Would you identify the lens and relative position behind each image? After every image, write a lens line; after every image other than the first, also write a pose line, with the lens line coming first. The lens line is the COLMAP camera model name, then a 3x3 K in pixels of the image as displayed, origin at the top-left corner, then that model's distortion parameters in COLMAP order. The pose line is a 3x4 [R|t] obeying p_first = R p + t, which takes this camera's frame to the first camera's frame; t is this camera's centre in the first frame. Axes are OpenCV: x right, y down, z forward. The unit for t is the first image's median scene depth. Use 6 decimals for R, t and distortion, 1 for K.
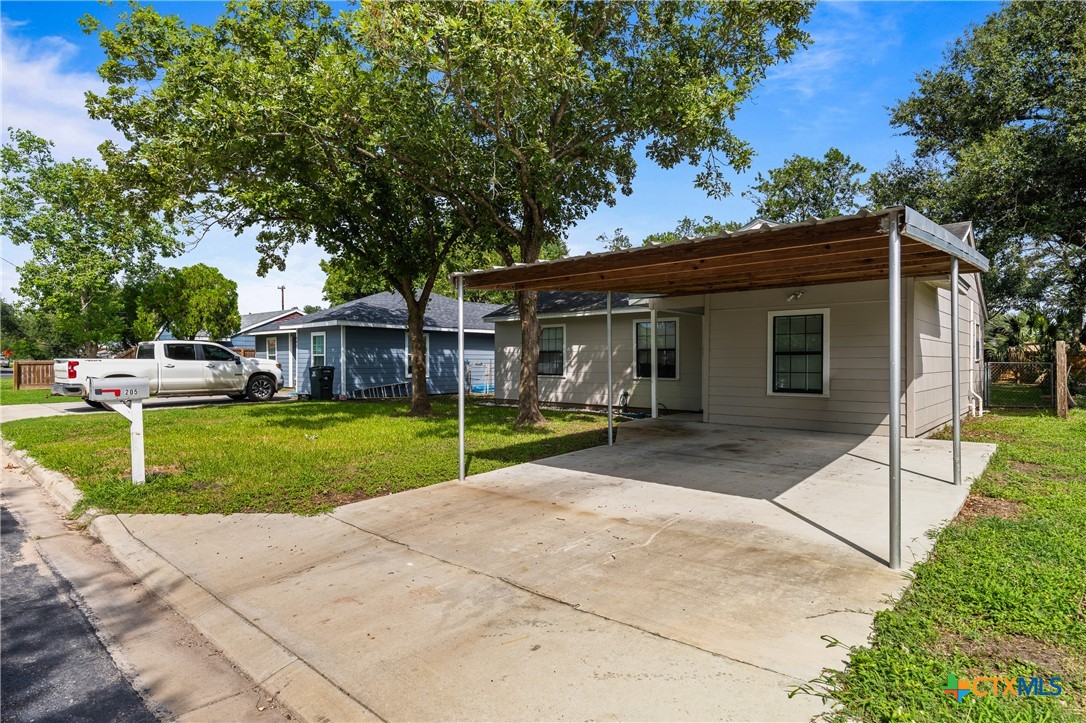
lens RADIAL K [[600.6, 0, 536.0], [0, 600.6, 363.3], [0, 0, 1]] dist [-0.006174, -0.001021]
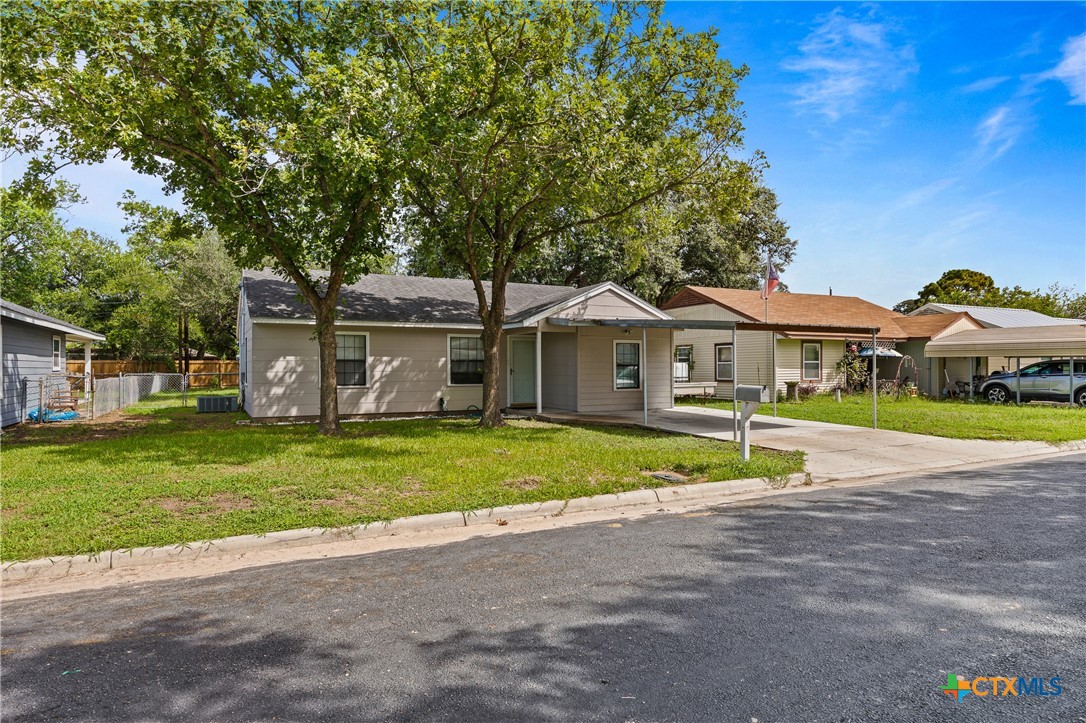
lens RADIAL K [[651.6, 0, 537.9], [0, 651.6, 356.2], [0, 0, 1]] dist [-0.006726, -0.000550]
pose [[0.349814, 0.016921, 0.936666, -0.990090], [0.004370, 0.999797, -0.019694, -0.005219], [-0.936809, 0.010983, 0.349669, 0.426005]]
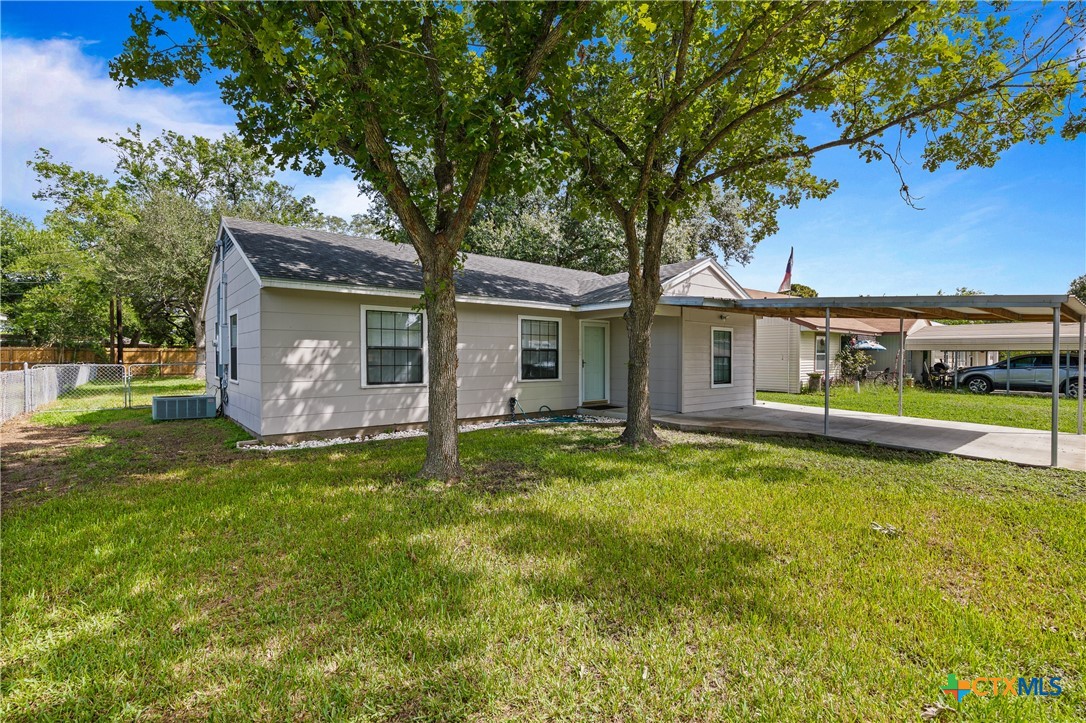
lens RADIAL K [[506.0, 0, 537.7], [0, 506.0, 362.1], [0, 0, 1]] dist [-0.003622, 0.000230]
pose [[0.151873, -0.006363, 0.988380, -0.607396], [-0.001106, 0.999978, 0.006608, -0.007450], [-0.988399, -0.002097, 0.151863, 0.902234]]
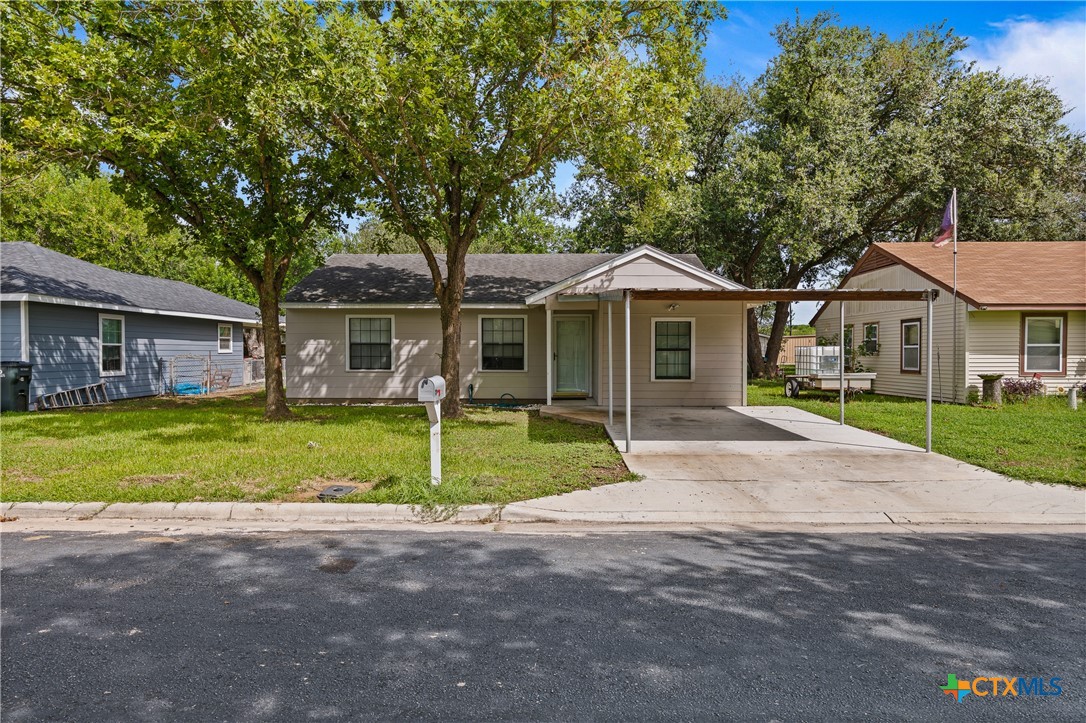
lens RADIAL K [[697.8, 0, 552.9], [0, 697.8, 362.0], [0, 0, 1]] dist [-0.001769, -0.000888]
pose [[0.749421, -0.007814, 0.662047, -0.573760], [-0.000365, 0.999925, 0.012215, -0.005921], [-0.662093, -0.009396, 0.749363, 0.005375]]
